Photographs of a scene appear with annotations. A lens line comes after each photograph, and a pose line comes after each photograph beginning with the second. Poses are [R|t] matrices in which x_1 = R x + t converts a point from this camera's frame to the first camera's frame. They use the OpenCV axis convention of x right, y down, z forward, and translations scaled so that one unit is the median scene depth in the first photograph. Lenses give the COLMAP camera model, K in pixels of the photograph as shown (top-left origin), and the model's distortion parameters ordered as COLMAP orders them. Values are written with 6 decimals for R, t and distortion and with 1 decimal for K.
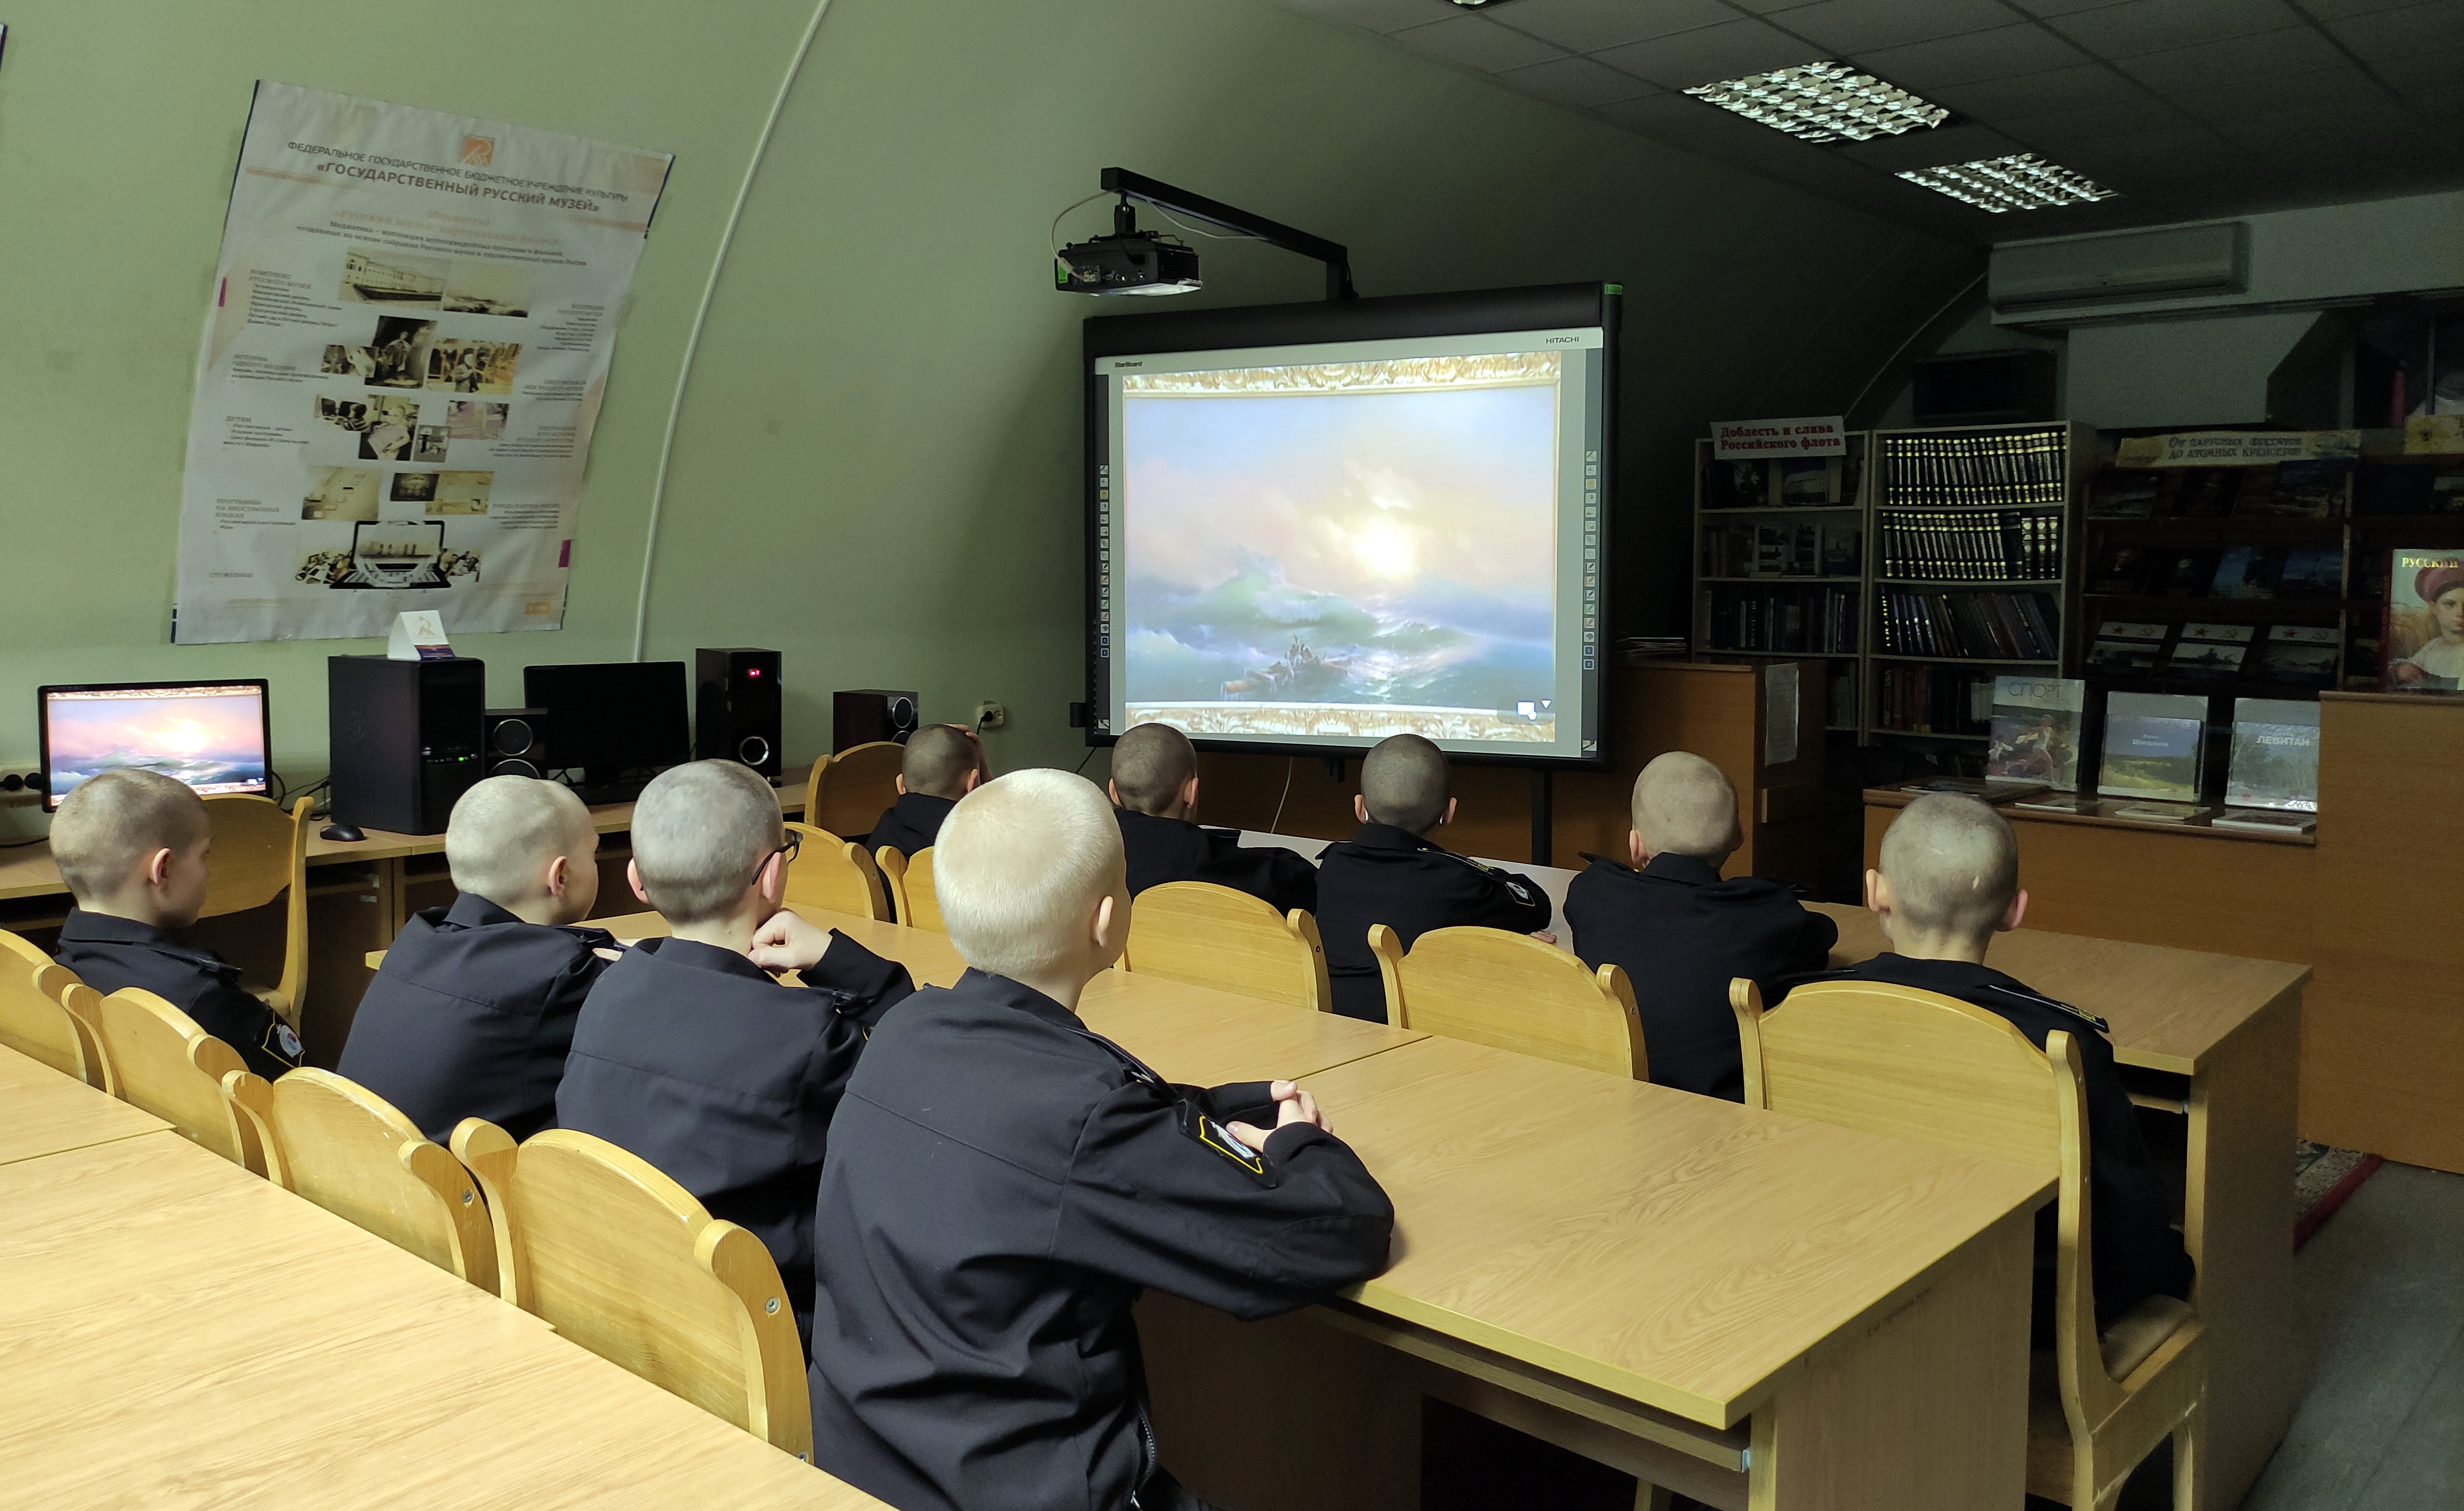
lens RADIAL K [[1869.0, 0, 1227.4], [0, 1869.0, 668.6], [0, 0, 1]] dist [0.056100, -0.006558]
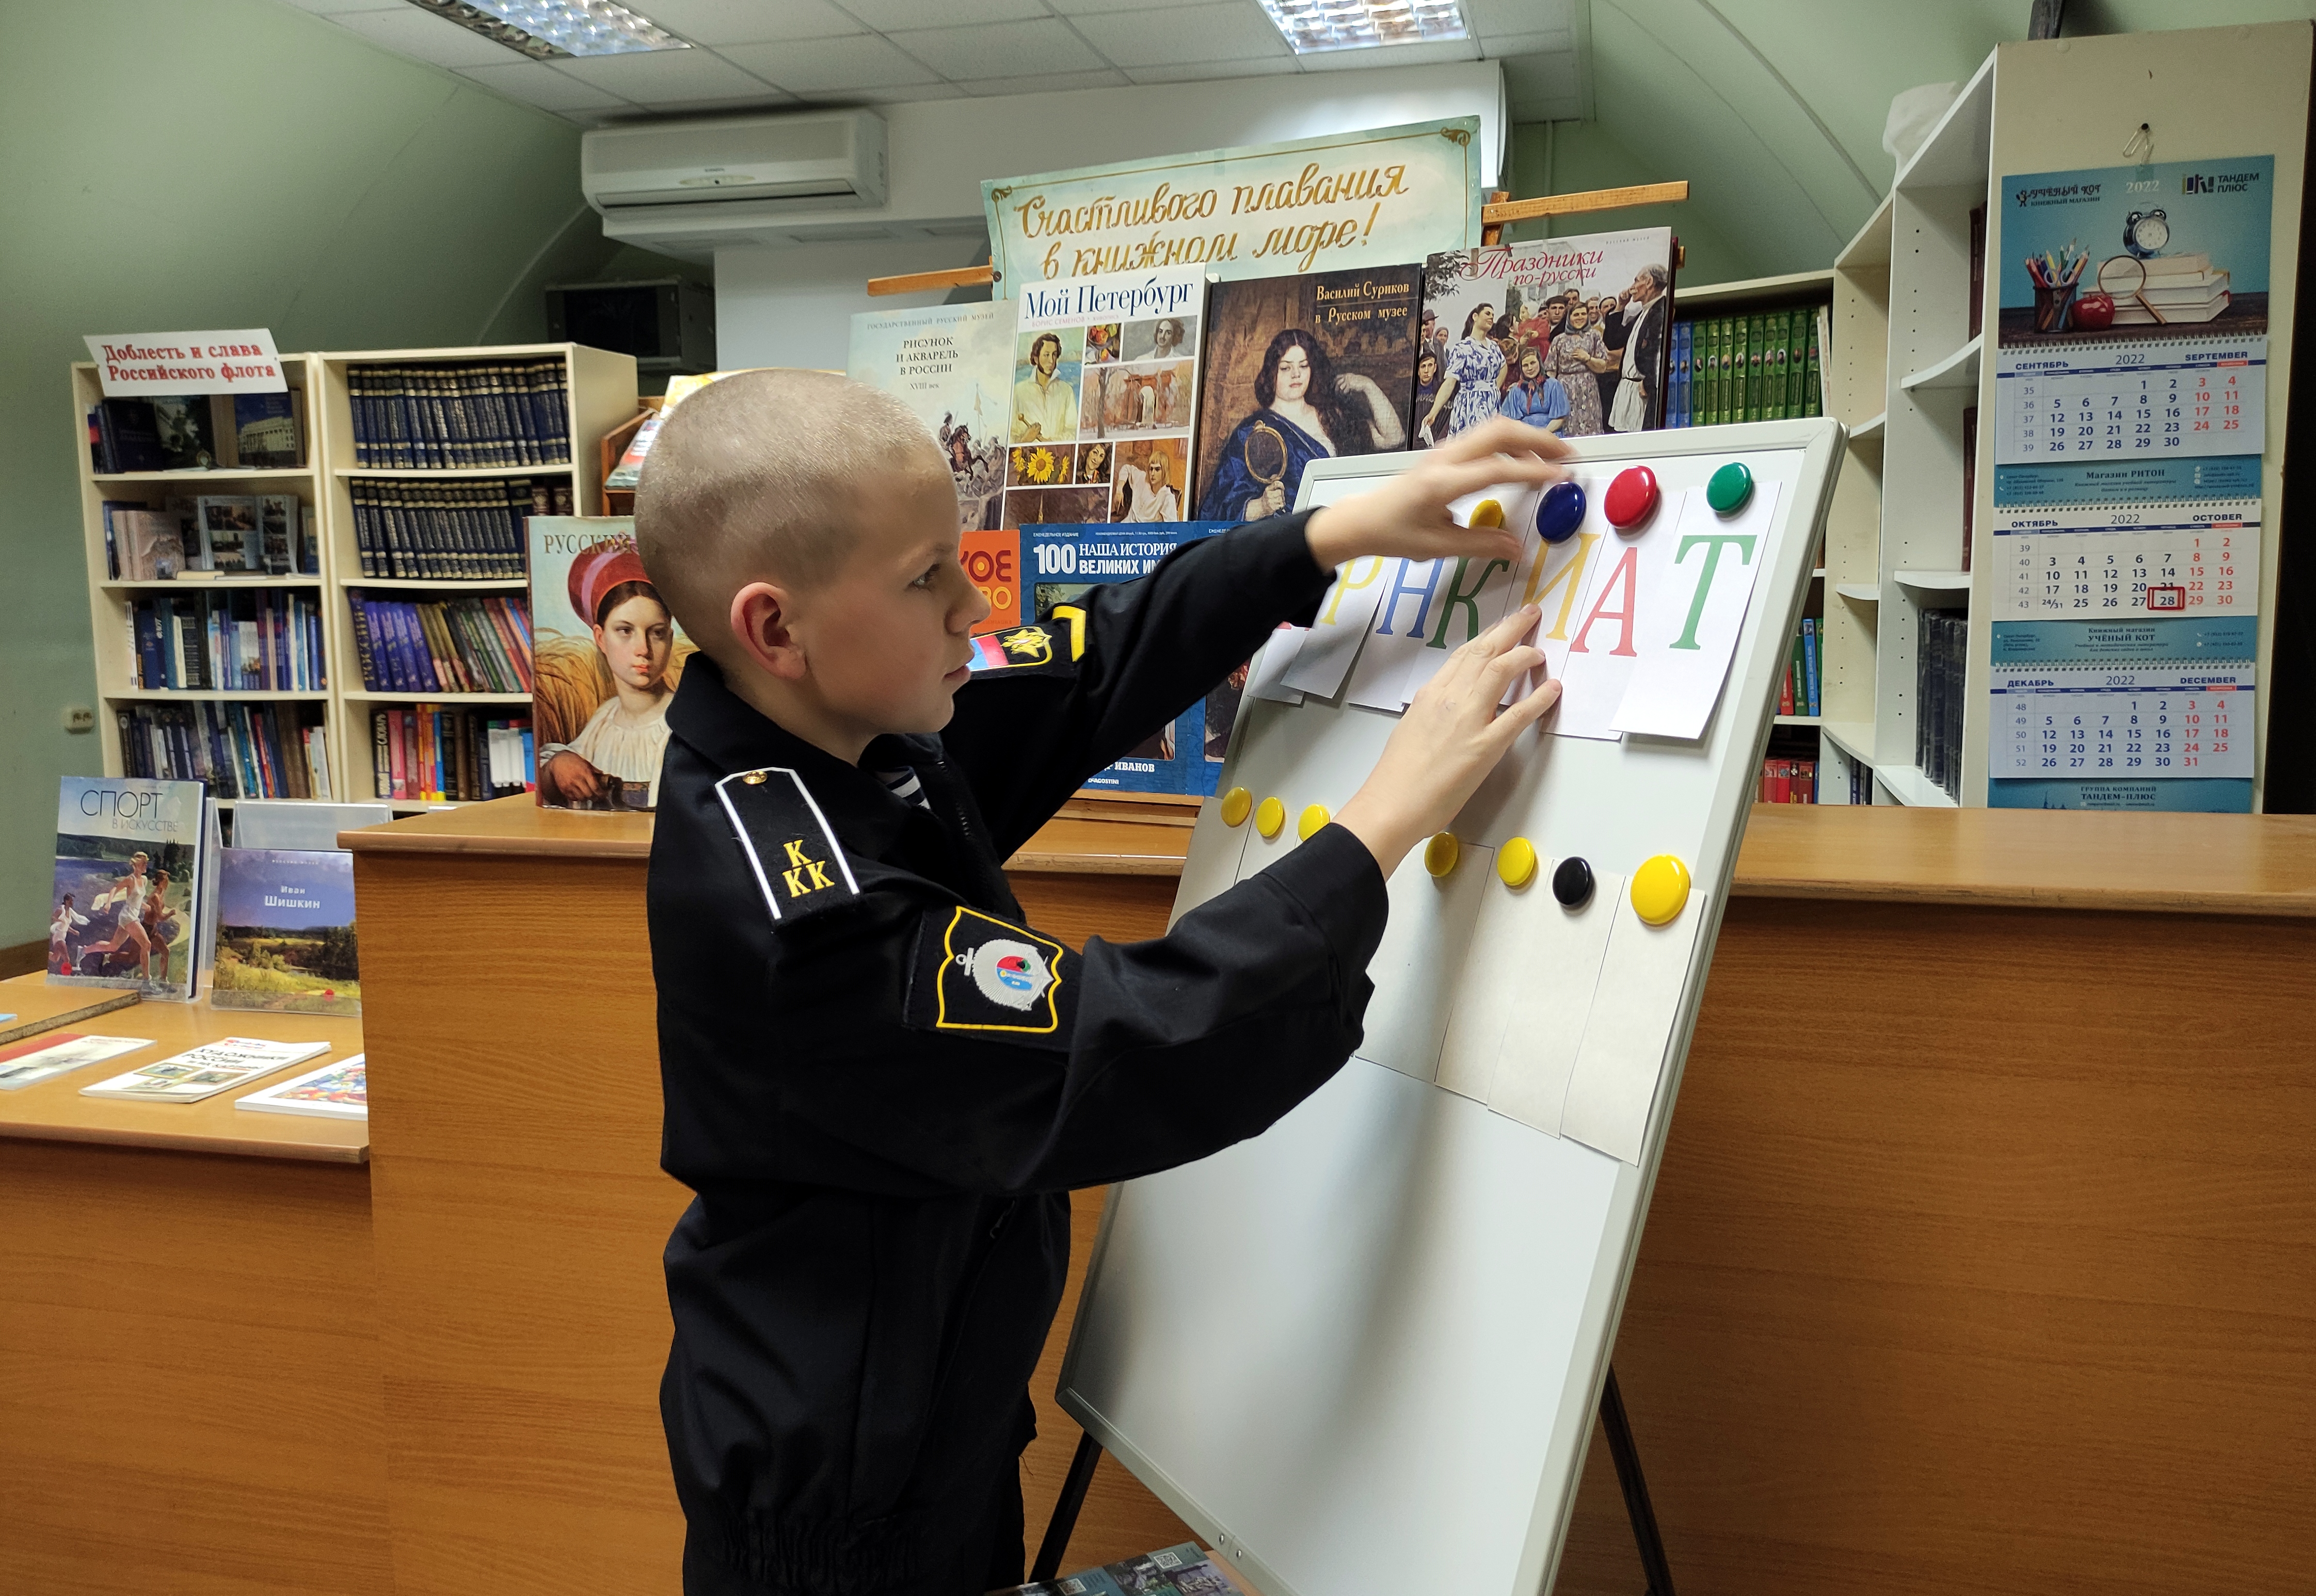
lens RADIAL K [[1767.2, 0, 1161.5], [0, 1767.2, 779.5], [0, 0, 1]] dist [0.008105, -0.003094]
pose [[0.891844, -0.067247, 0.447316, 0.538796], [0.036888, 0.996406, 0.076247, -0.024307], [-0.450836, -0.051500, 0.891120, 0.519248]]
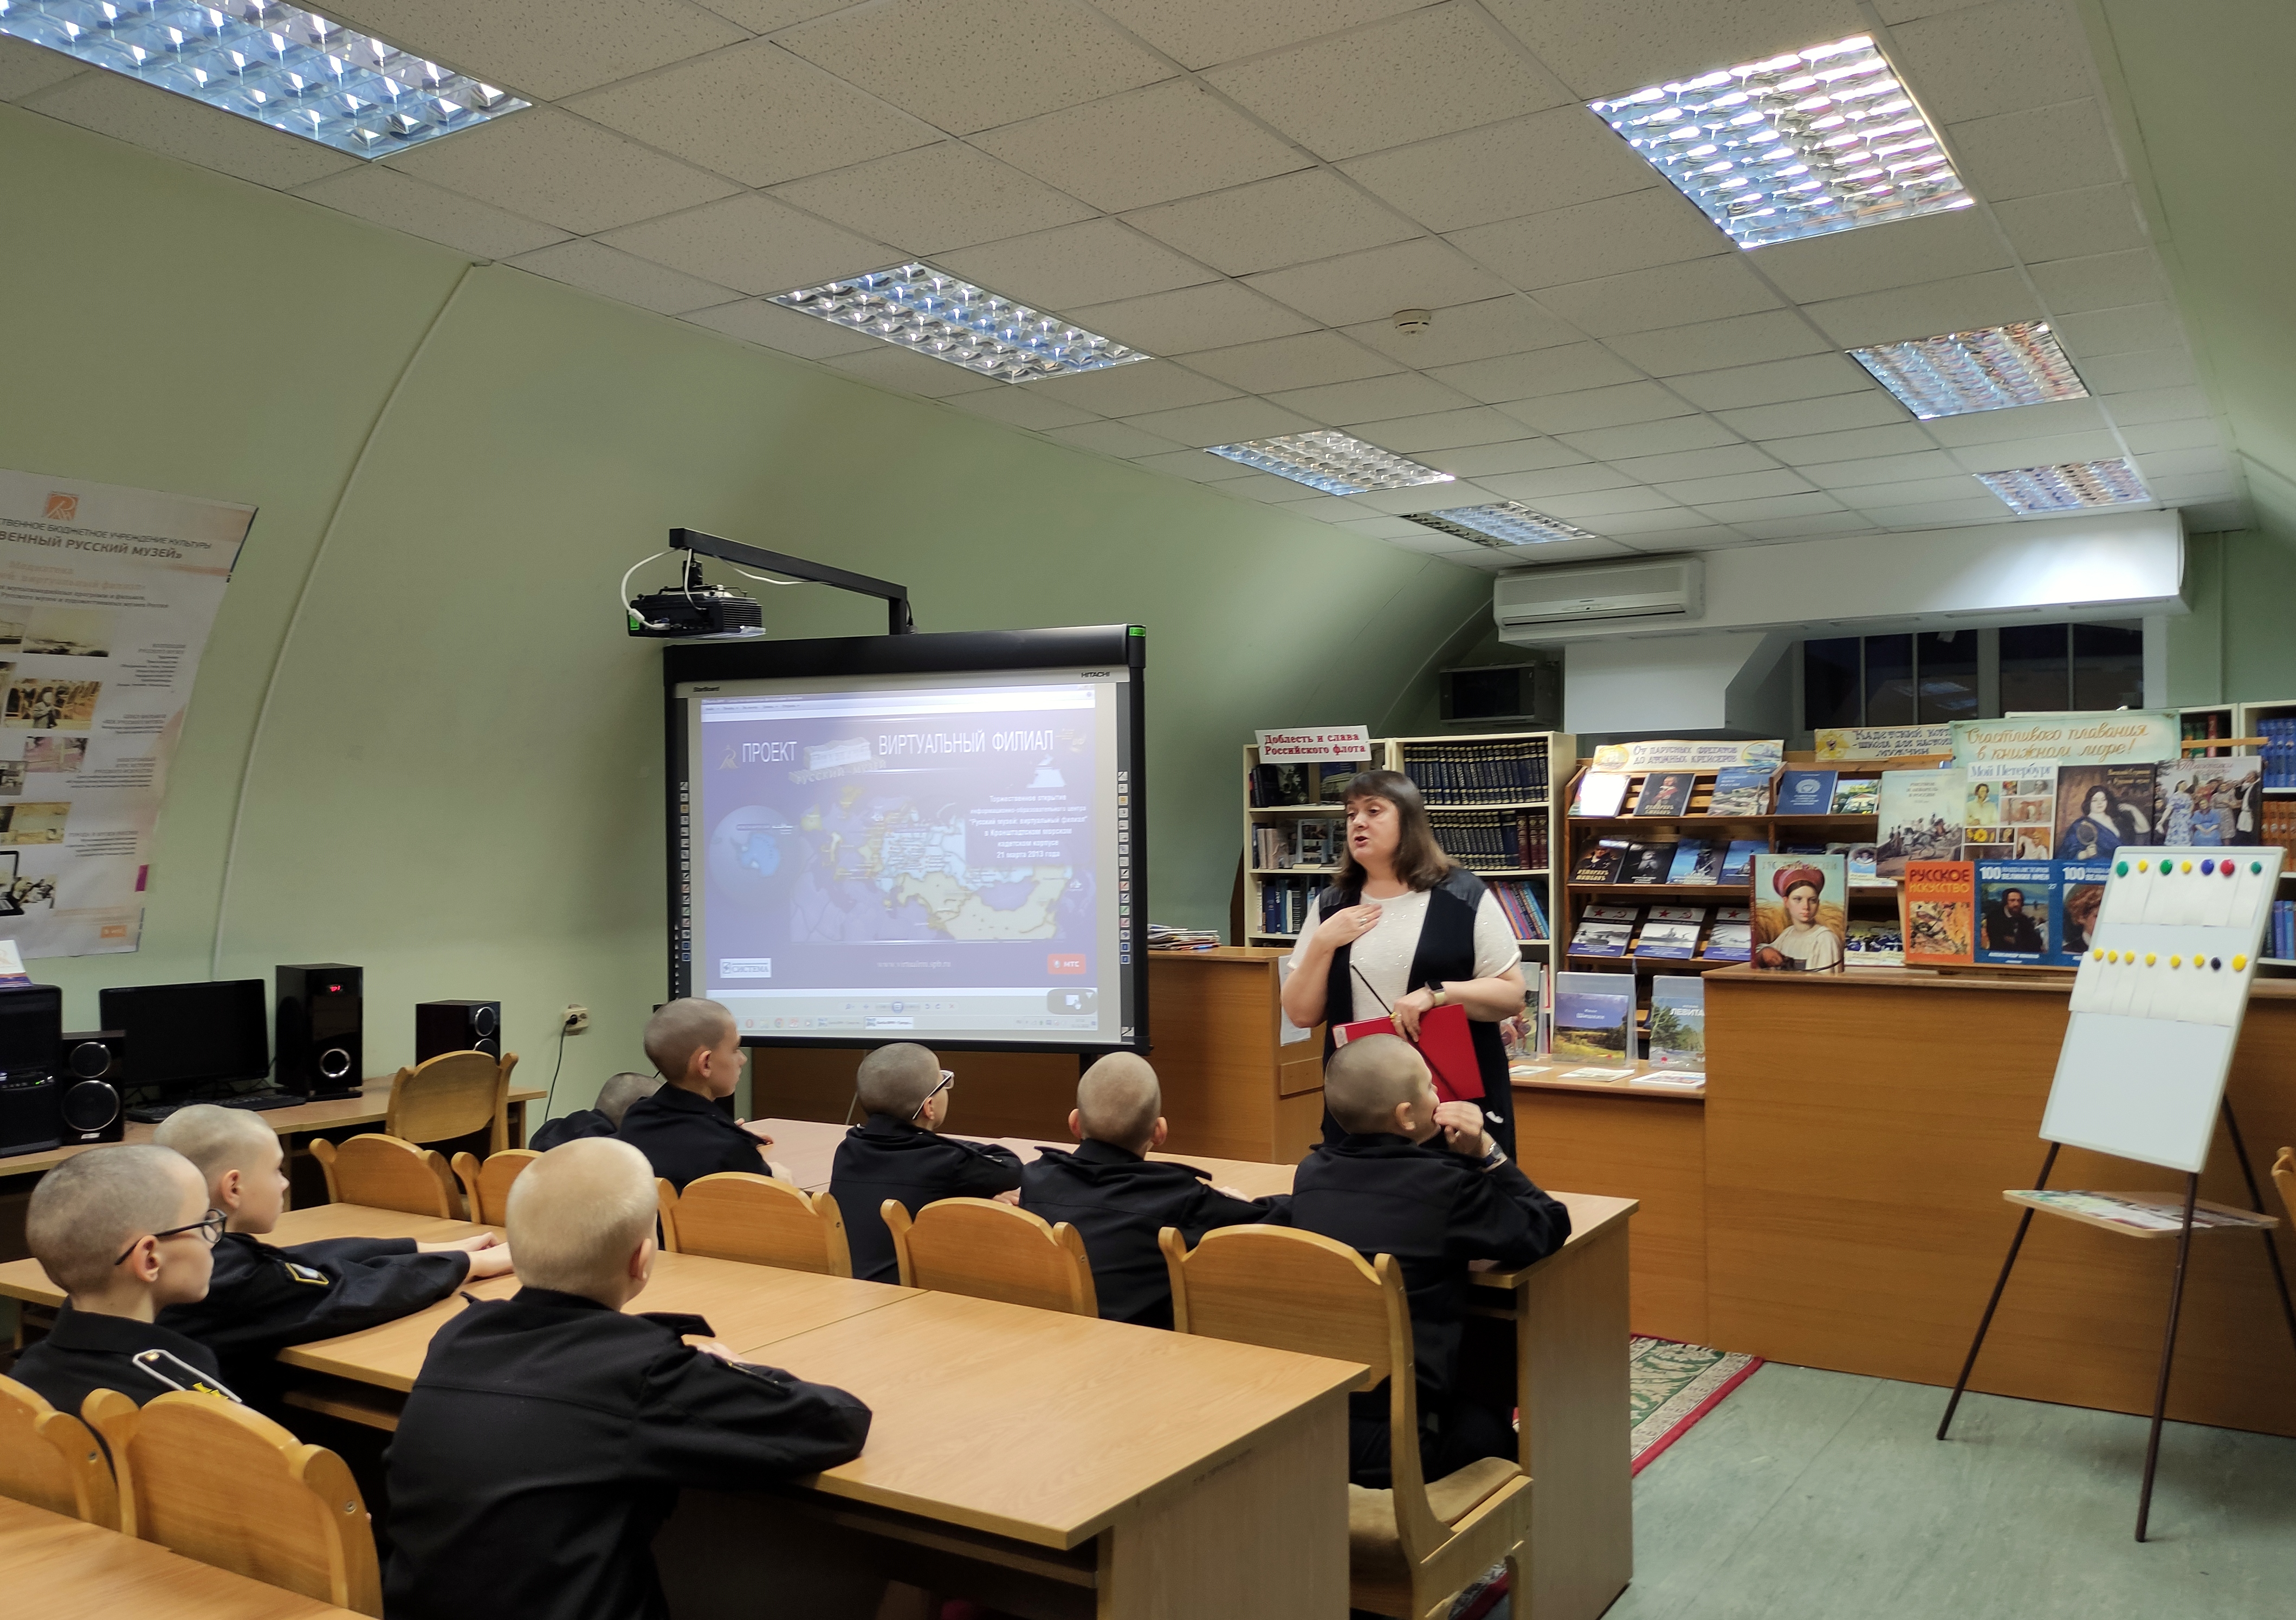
lens RADIAL K [[1861.2, 0, 1141.4], [0, 1861.2, 842.6], [0, 0, 1]] dist [0.094524, -0.102257]
pose [[0.987610, -0.012921, 0.156395, 0.031440], [0.021349, 0.998402, -0.052329, -0.015215], [-0.155469, 0.055020, 0.986307, -0.127527]]
